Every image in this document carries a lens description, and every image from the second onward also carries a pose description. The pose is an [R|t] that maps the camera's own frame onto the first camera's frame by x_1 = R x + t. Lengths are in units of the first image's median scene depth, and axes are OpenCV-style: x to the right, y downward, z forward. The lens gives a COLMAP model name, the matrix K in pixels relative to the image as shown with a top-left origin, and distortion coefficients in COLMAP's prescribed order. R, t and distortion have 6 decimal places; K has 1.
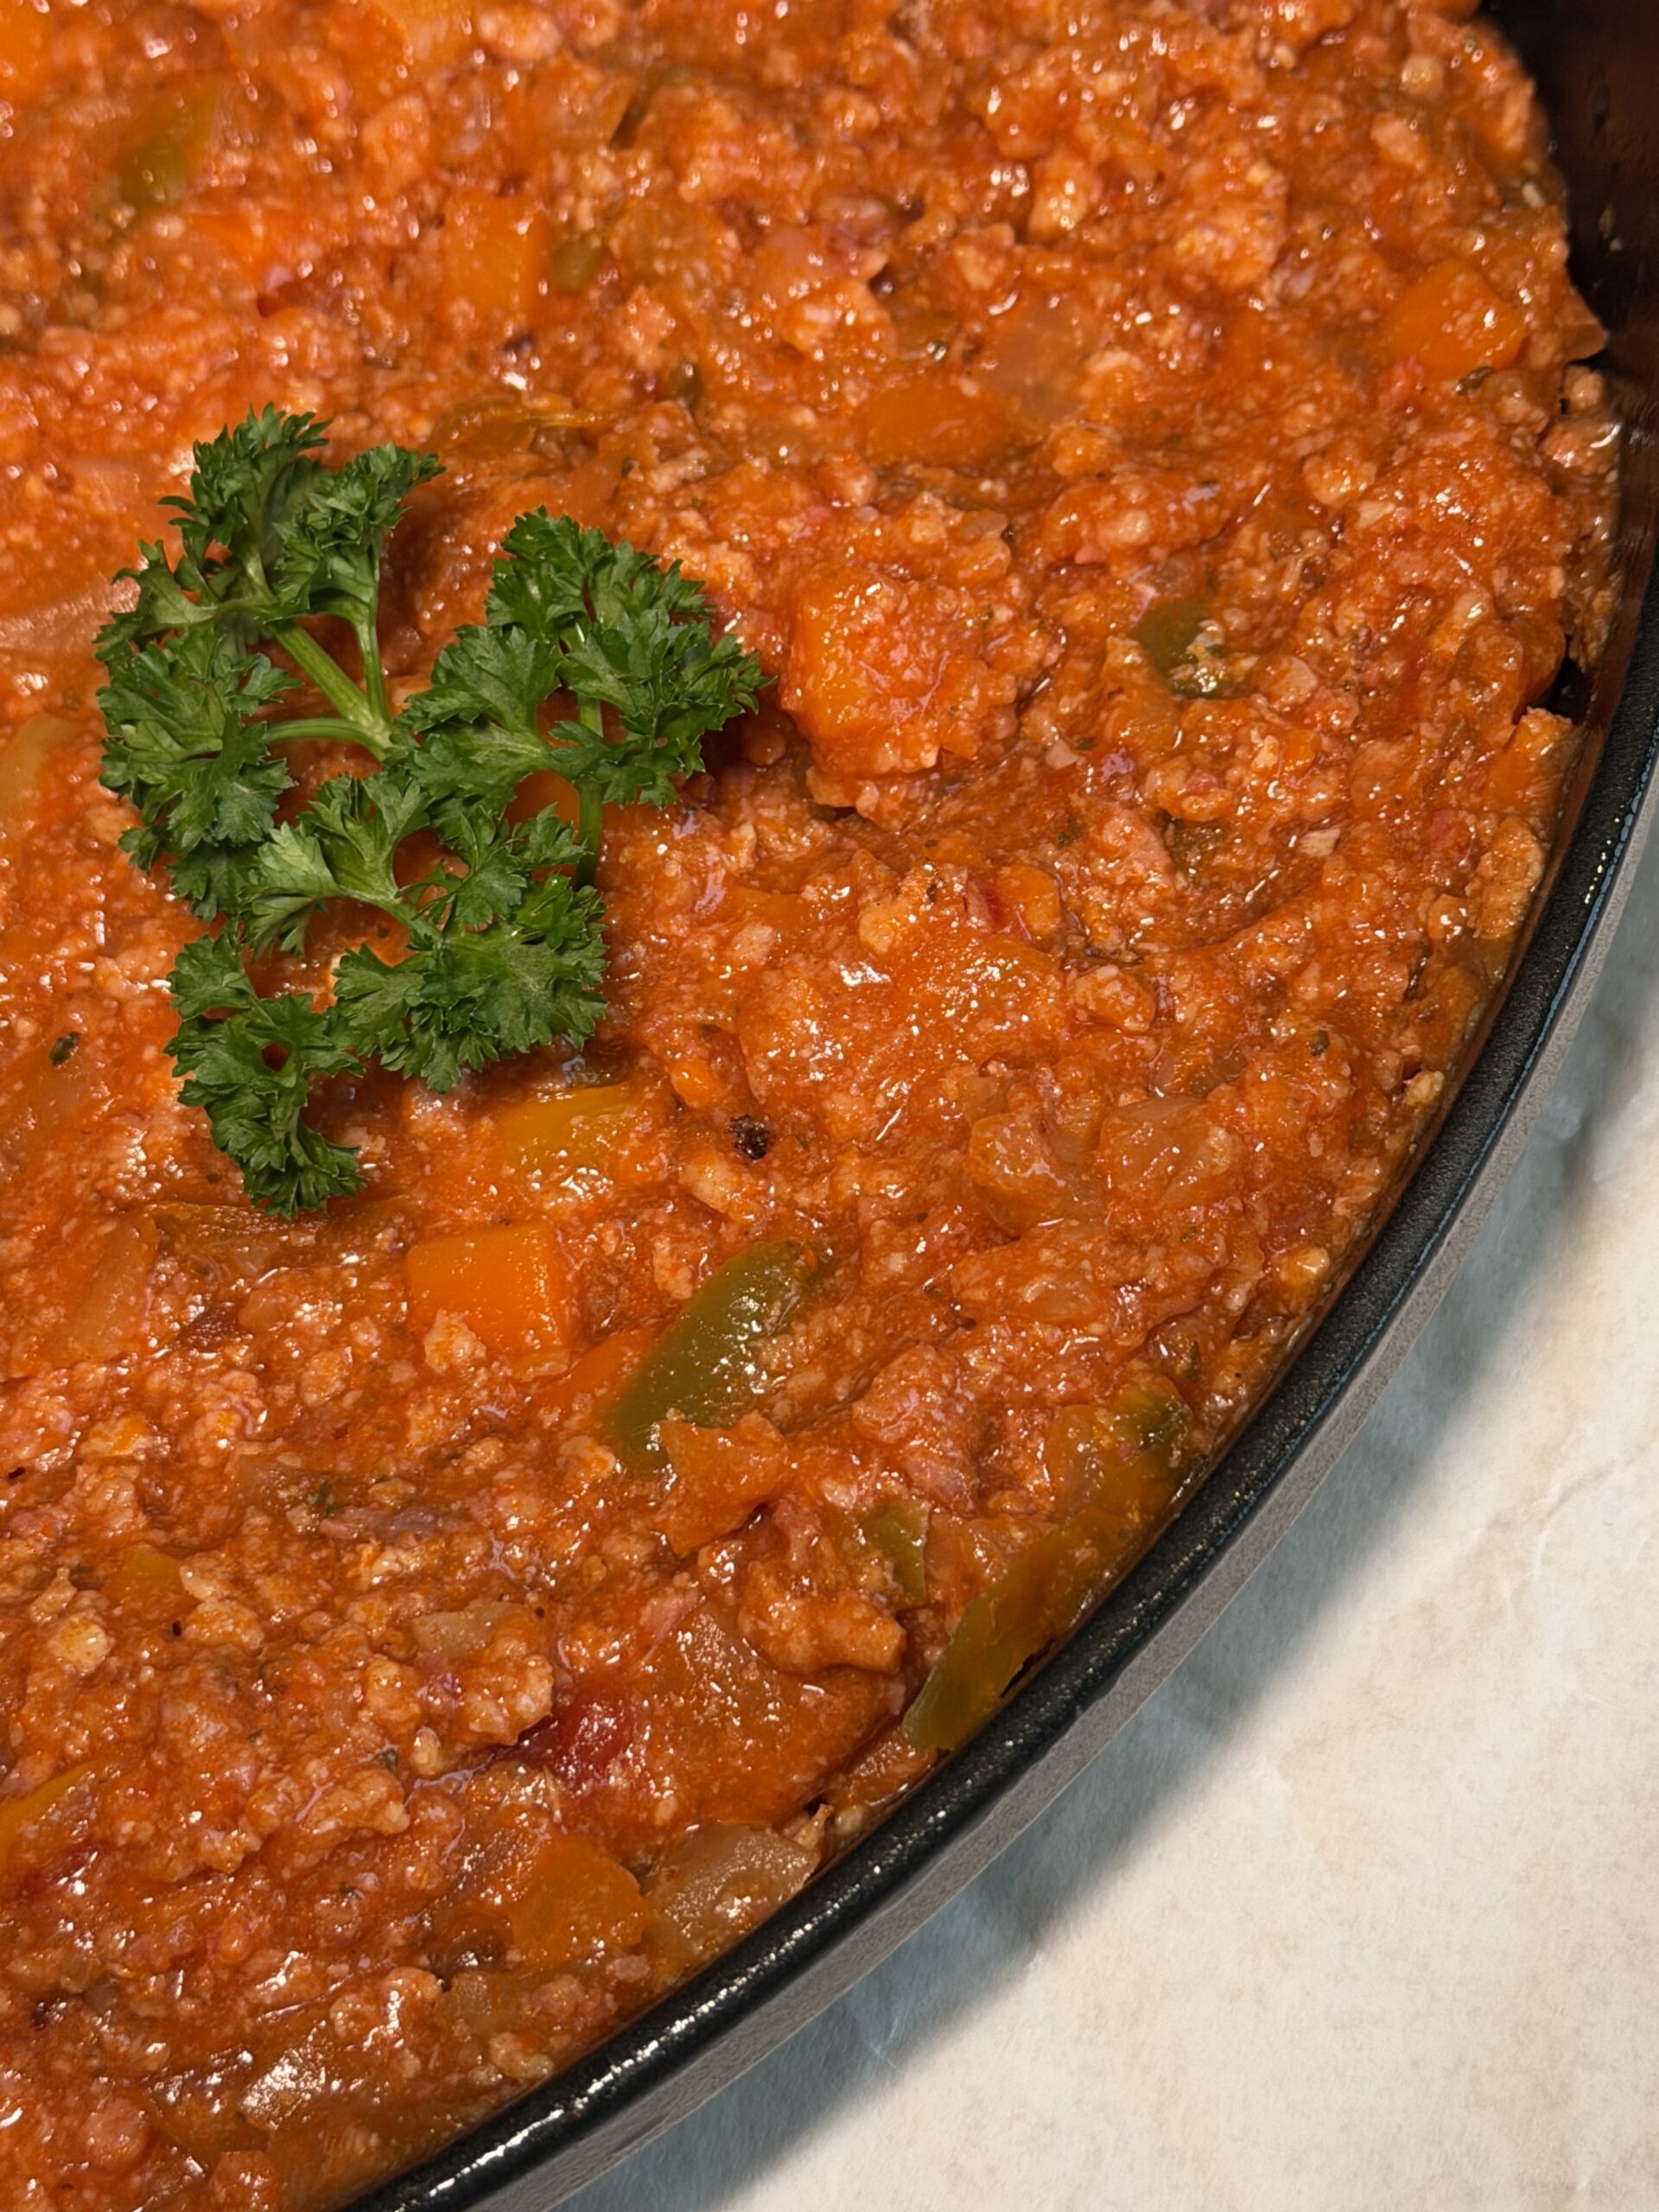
lens RADIAL K [[4559.9, 0, 846.8], [0, 4559.9, 1112.6], [0, 0, 1]] dist [0.138547, 0.000000]
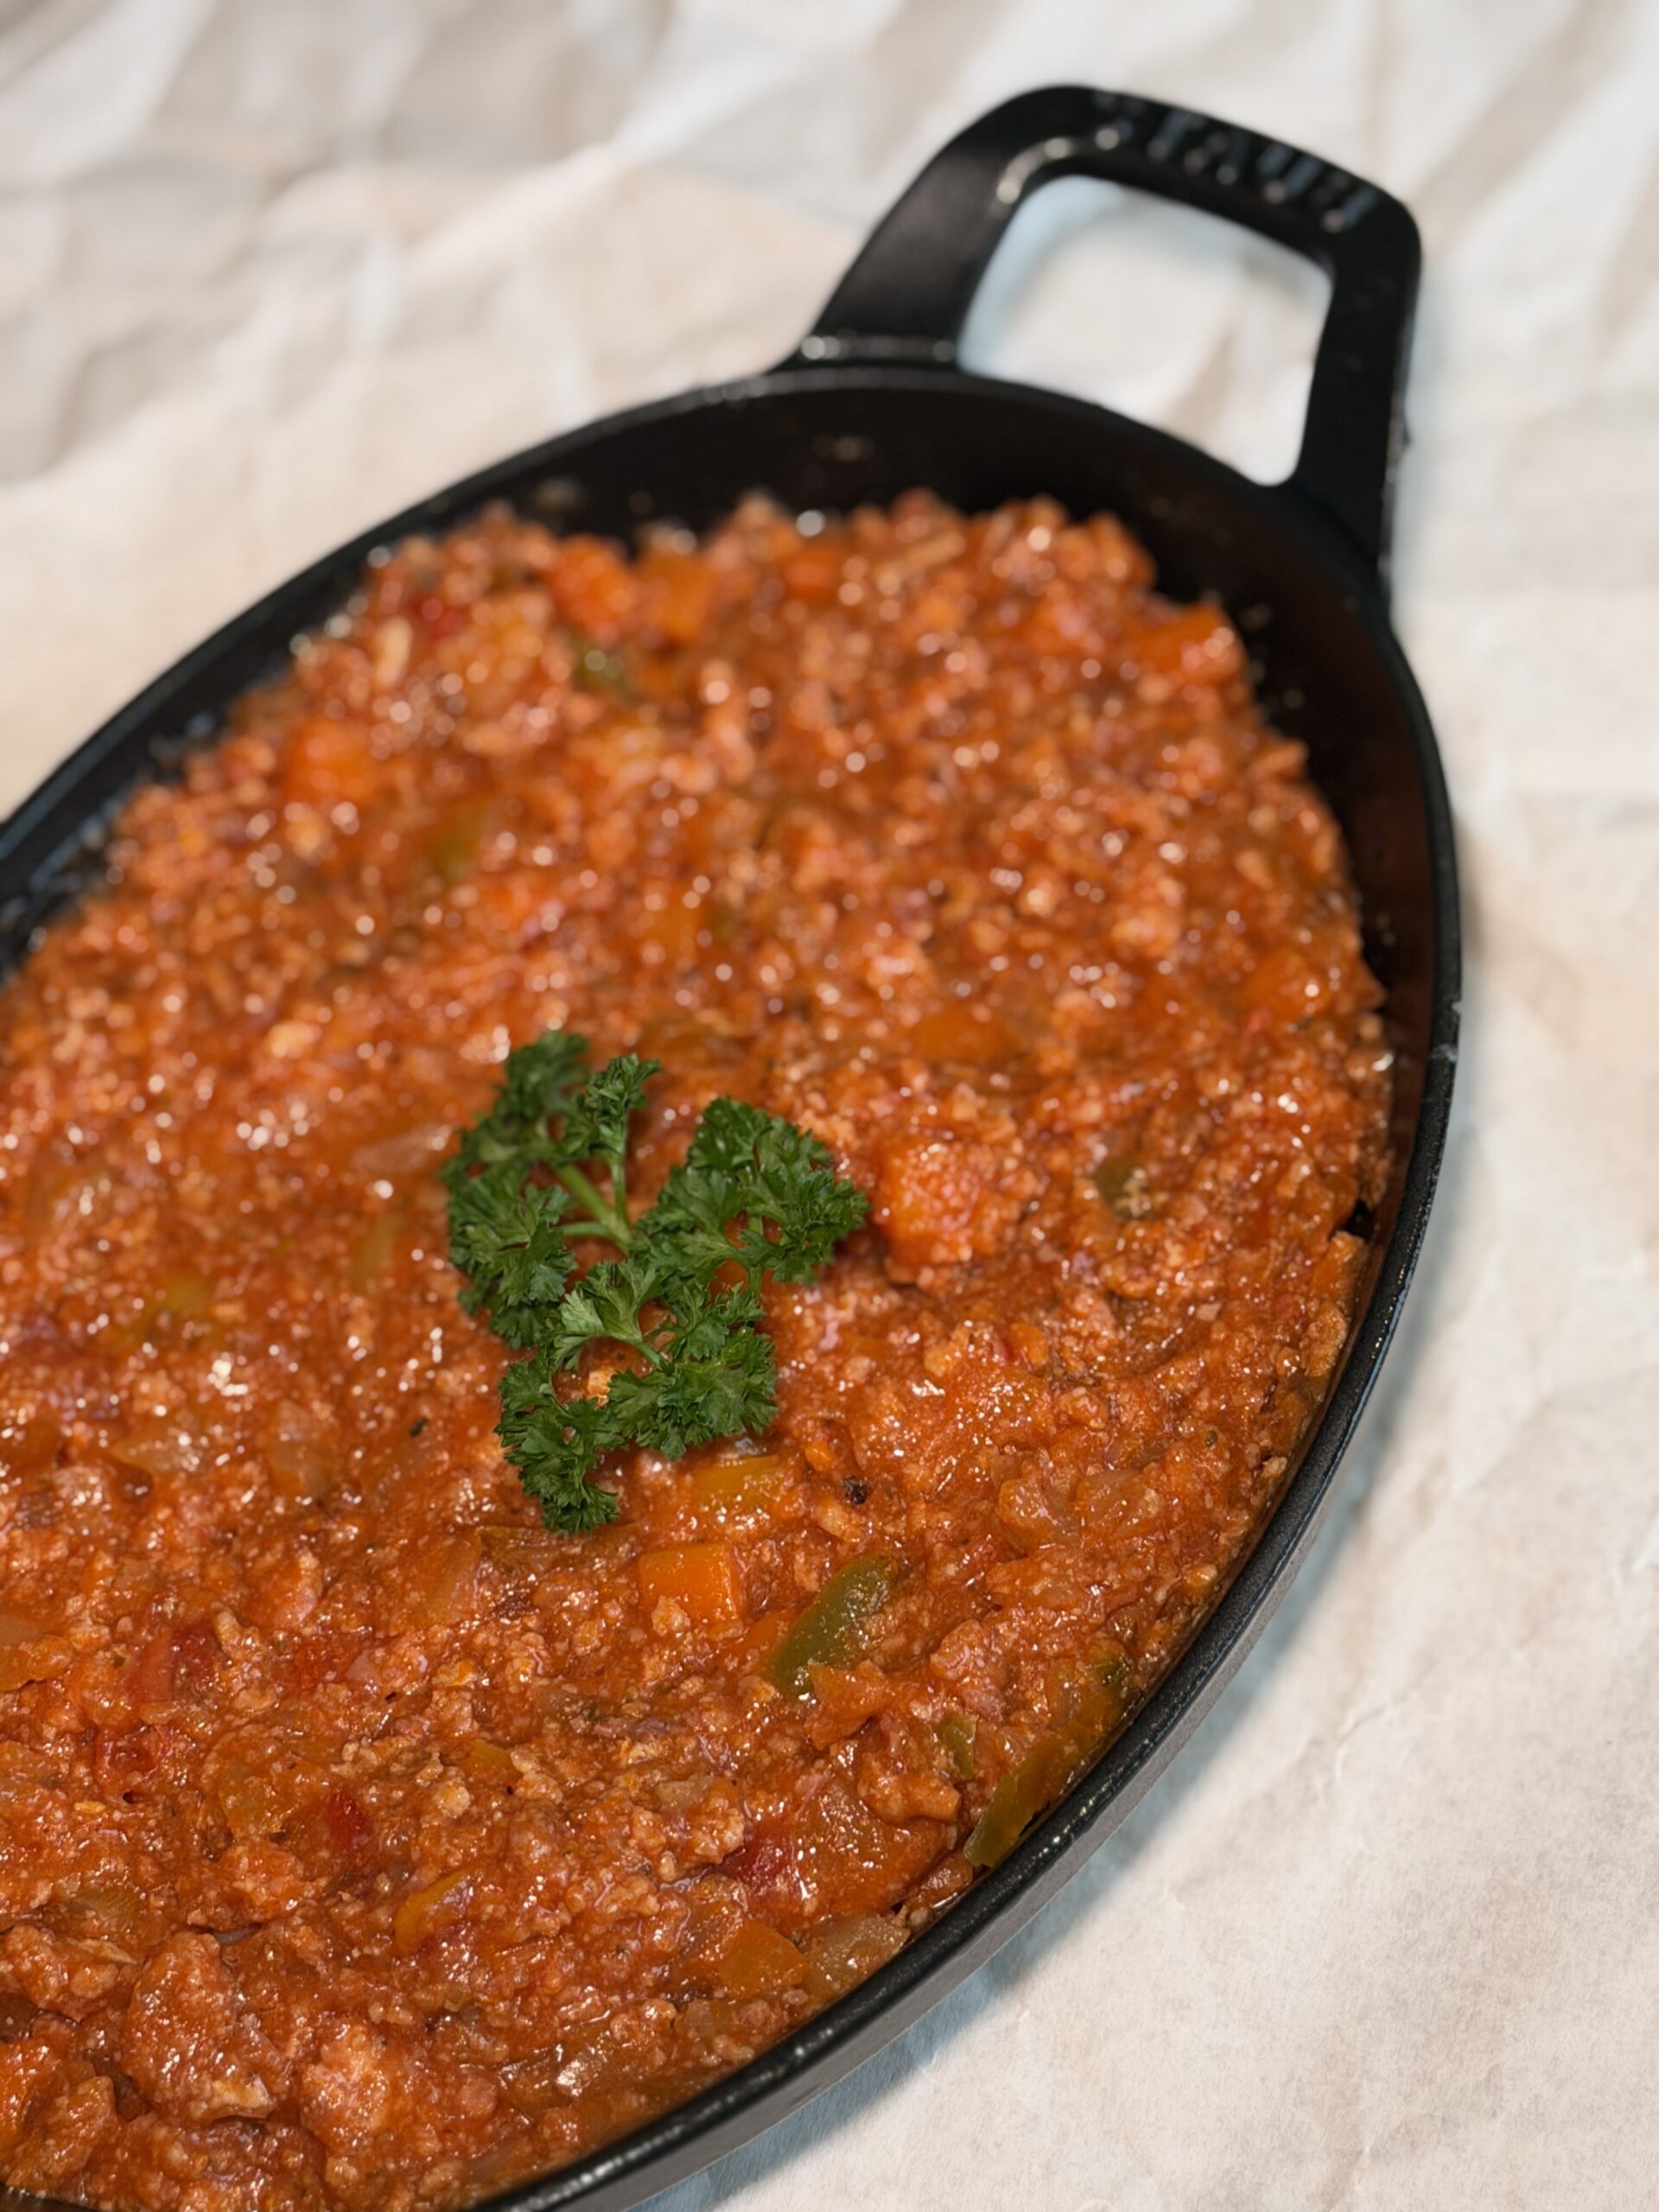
lens RADIAL K [[4559.9, 0, 841.6], [0, 4559.9, 1098.2], [0, 0, 1]] dist [0.138547, 0.000000]
pose [[0.998388, 0.019530, 0.053293, -0.114505], [-0.015390, 0.996912, -0.077009, -0.008349], [-0.054632, 0.076065, 0.995605, -0.610218]]
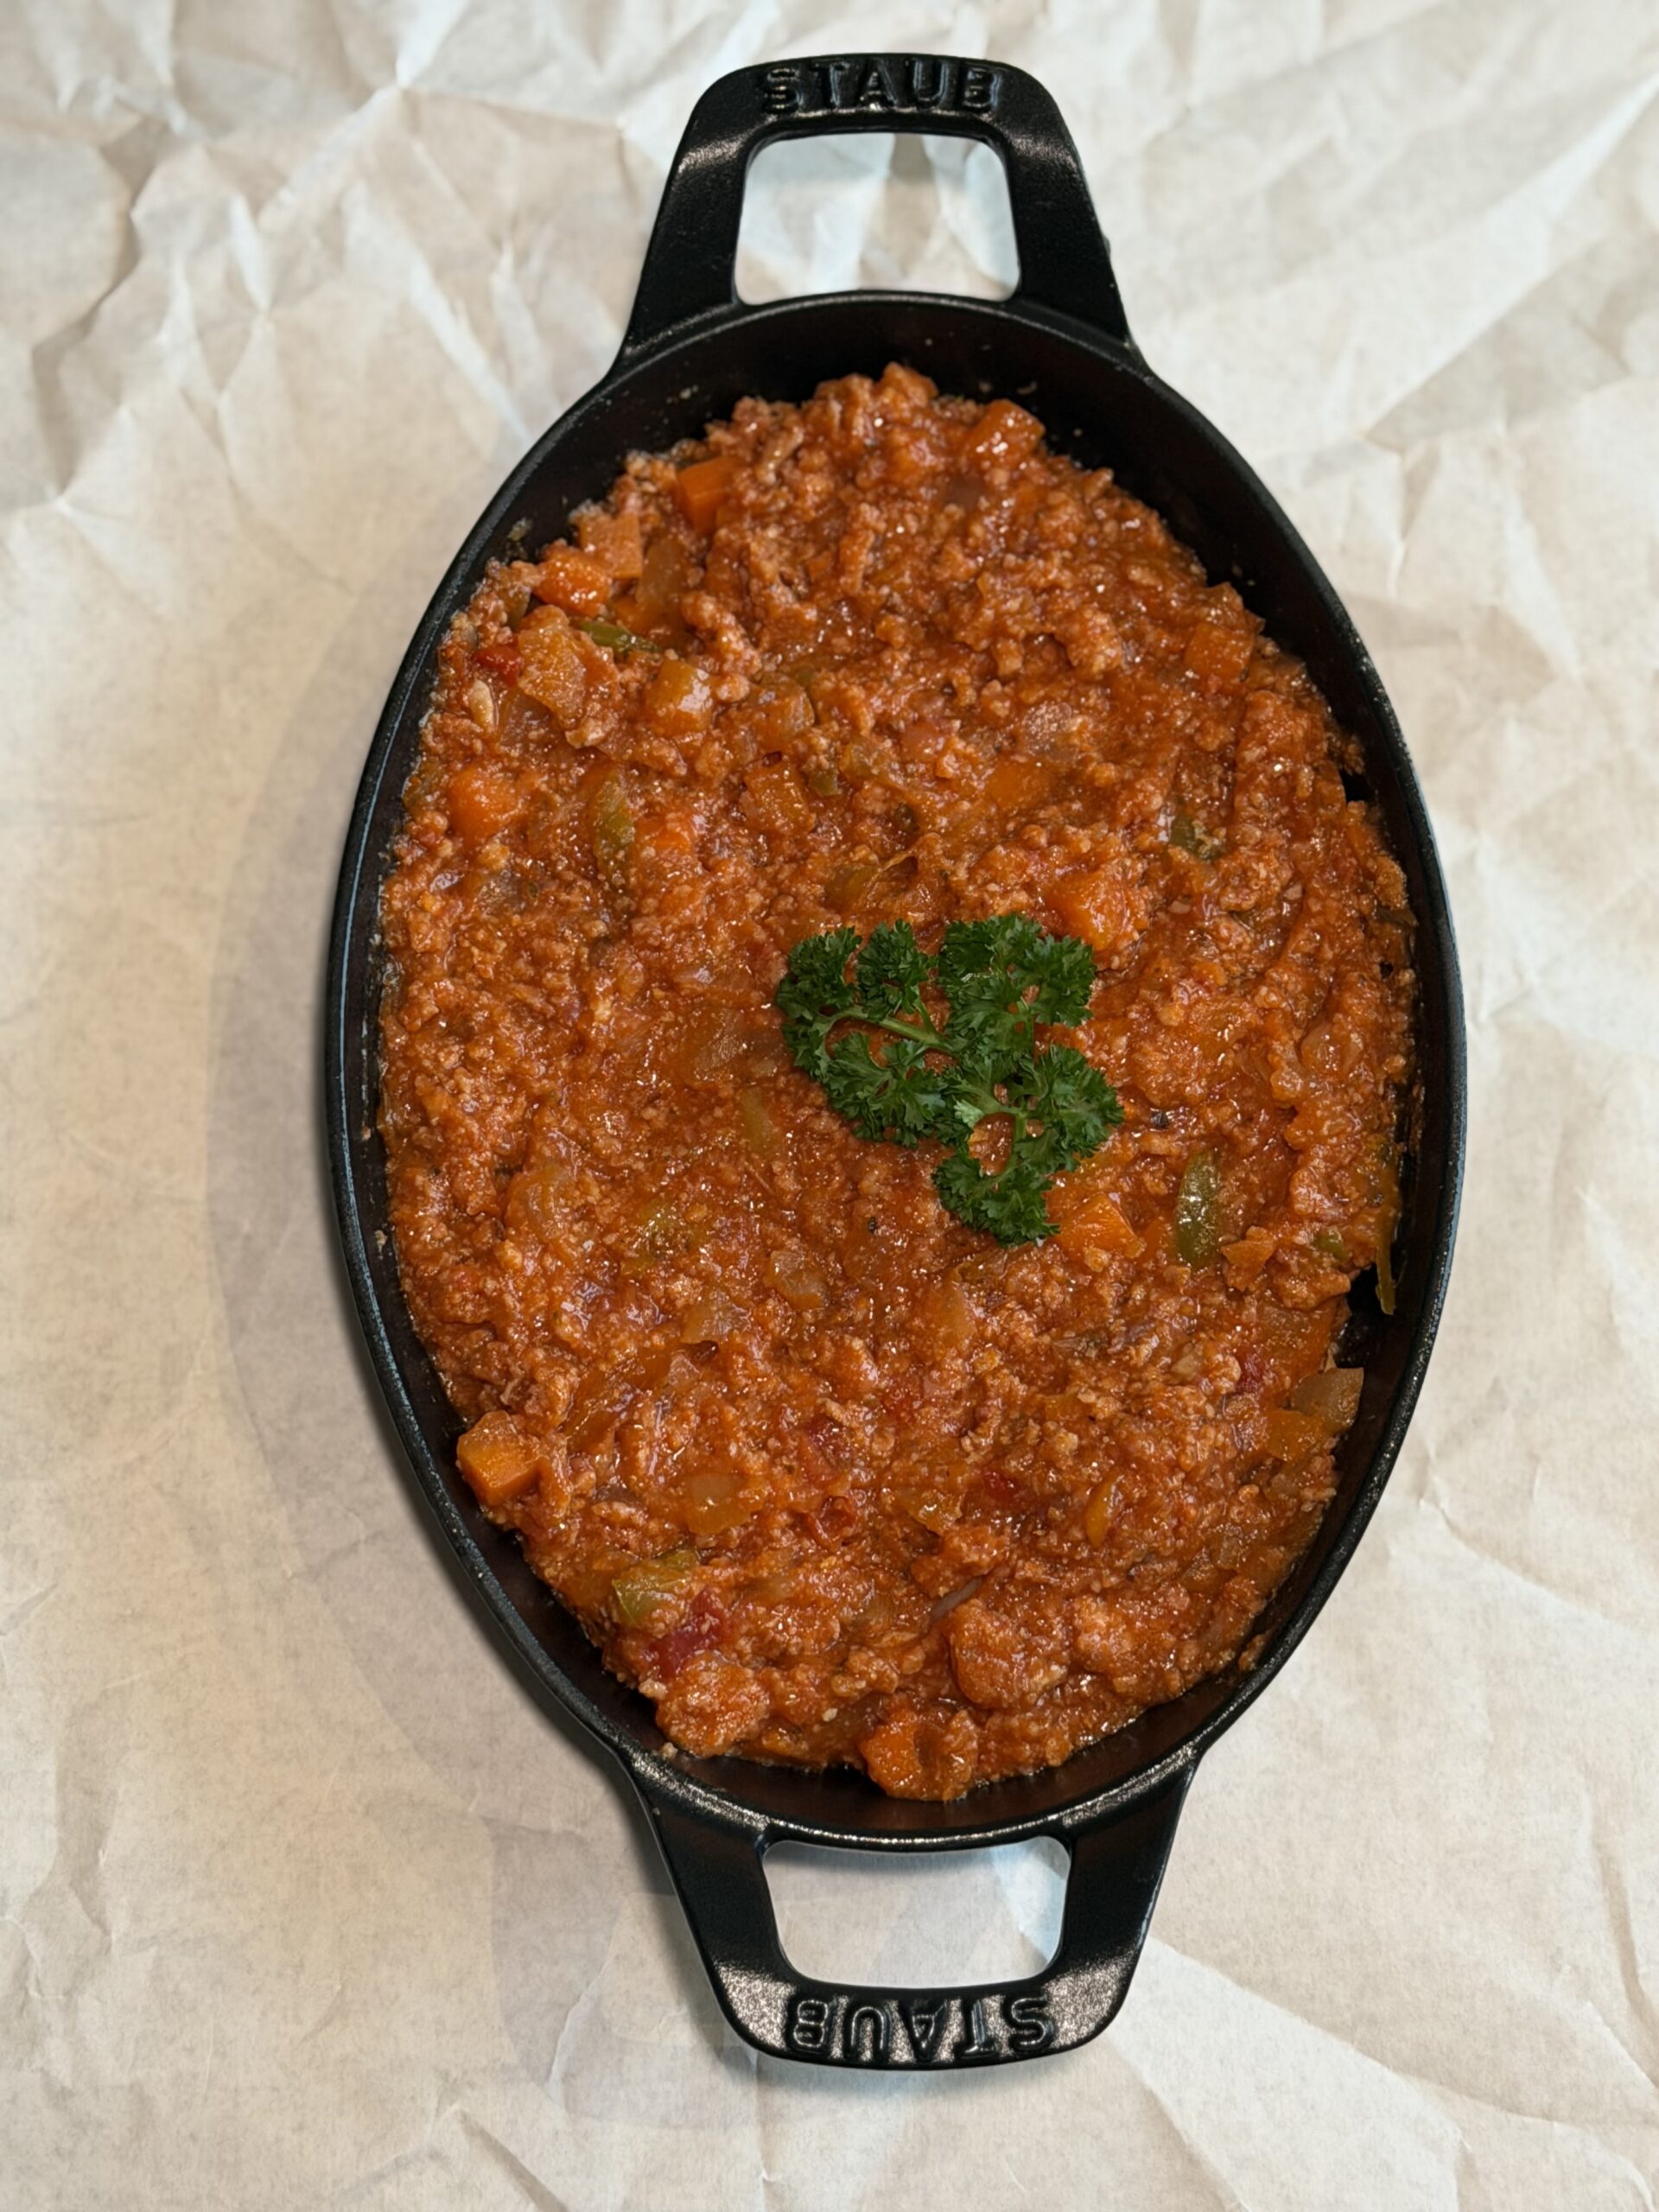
lens RADIAL K [[4559.9, 0, 869.2], [0, 4559.9, 1146.0], [0, 0, 1]] dist [0.138547, 0.000000]
pose [[0.826966, -0.482281, 0.289018, -0.833595], [0.408863, 0.868682, 0.279683, -0.704135], [-0.385951, -0.113120, 0.915558, -1.103400]]
